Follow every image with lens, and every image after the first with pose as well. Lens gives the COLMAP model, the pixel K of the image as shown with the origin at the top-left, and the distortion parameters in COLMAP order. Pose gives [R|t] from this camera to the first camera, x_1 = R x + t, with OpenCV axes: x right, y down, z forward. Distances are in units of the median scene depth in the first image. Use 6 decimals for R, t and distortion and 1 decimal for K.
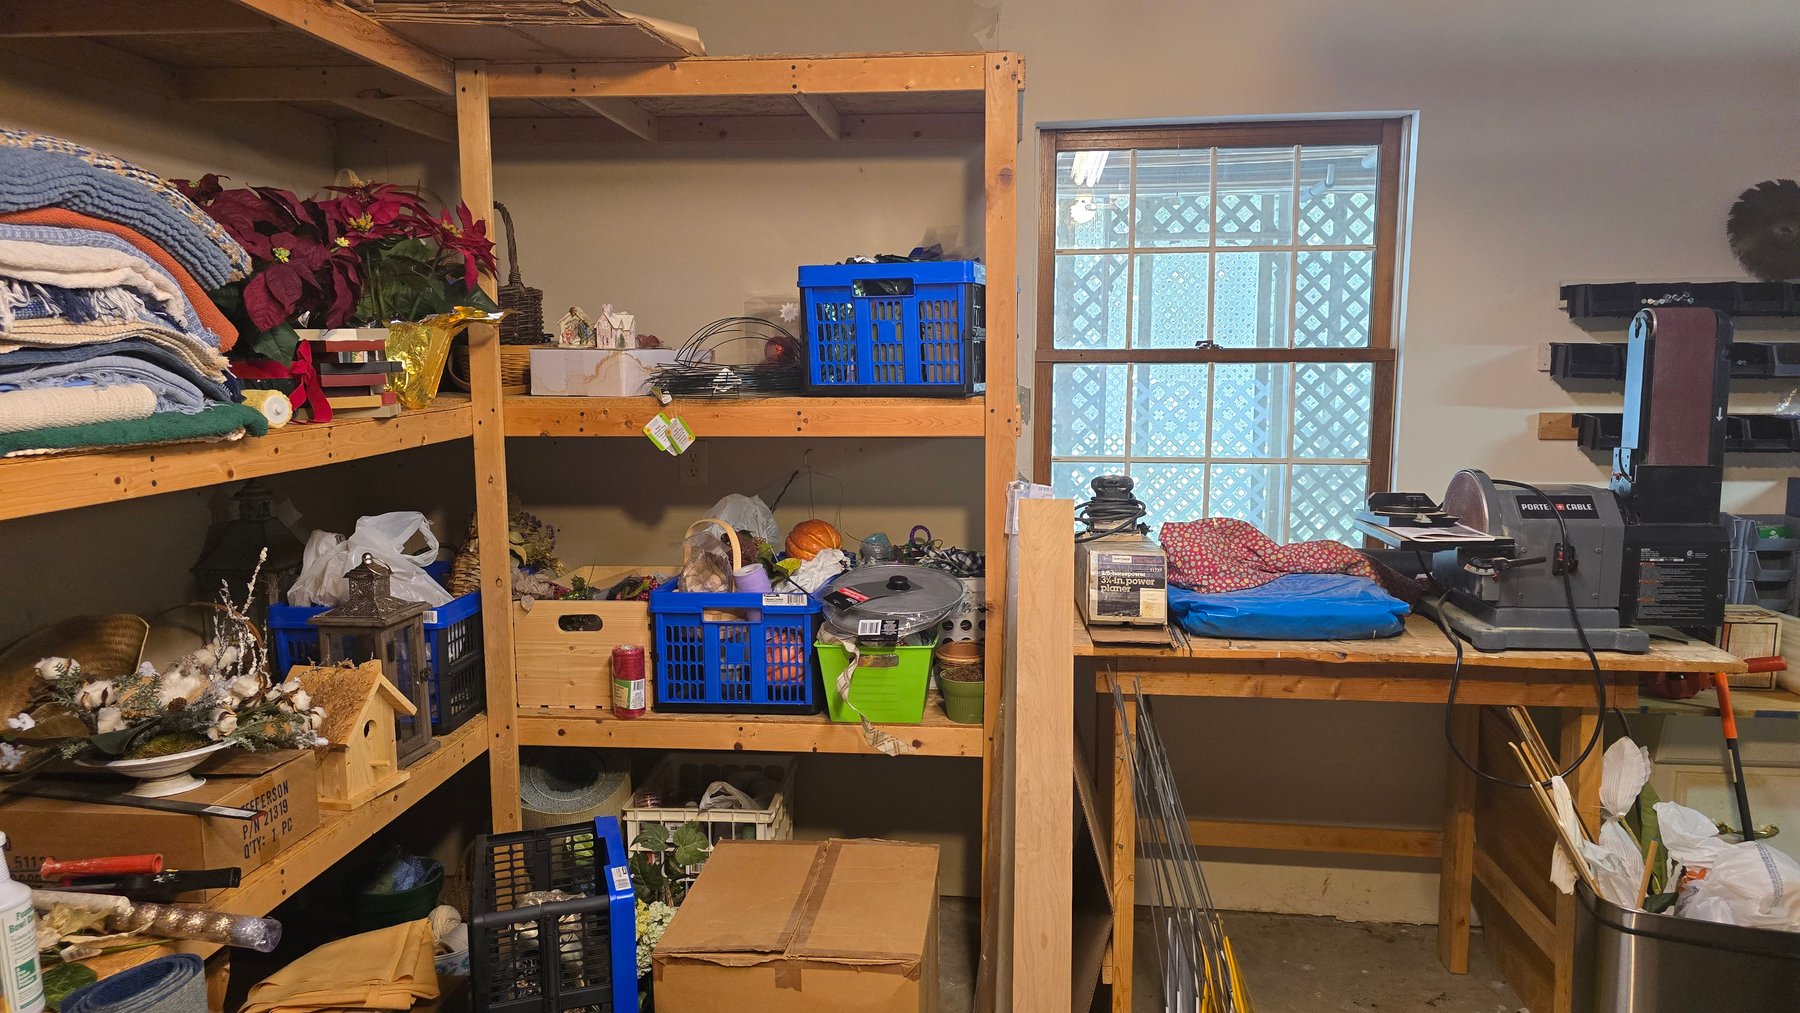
lens RADIAL K [[1210.0, 0, 900.2], [0, 1210.0, 504.8], [0, 0, 1]] dist [0.060421, -0.048460]
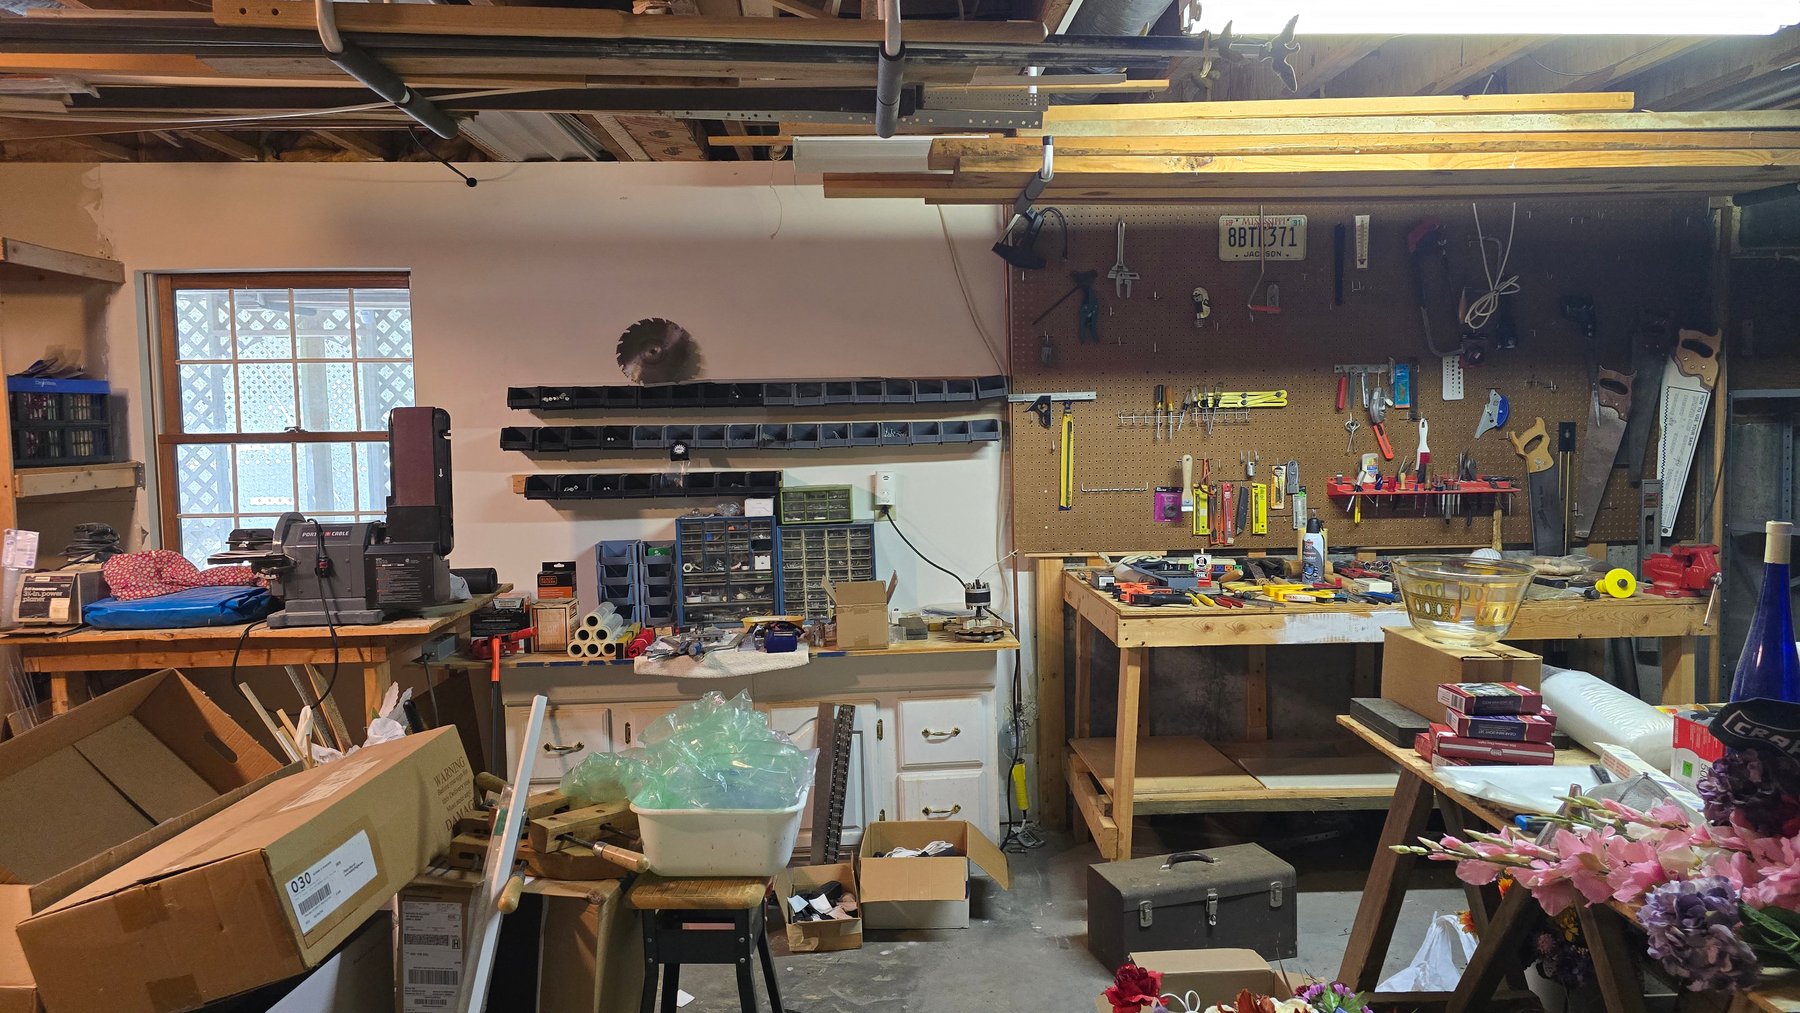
lens RADIAL K [[1210.0, 0, 902.5], [0, 1210.0, 502.3], [0, 0, 1]] dist [0.060421, -0.048460]
pose [[0.989458, -0.023642, 0.142878, 0.767324], [0.032514, 0.997664, -0.060077, 0.057913], [-0.141123, 0.064089, 0.987915, -0.476312]]
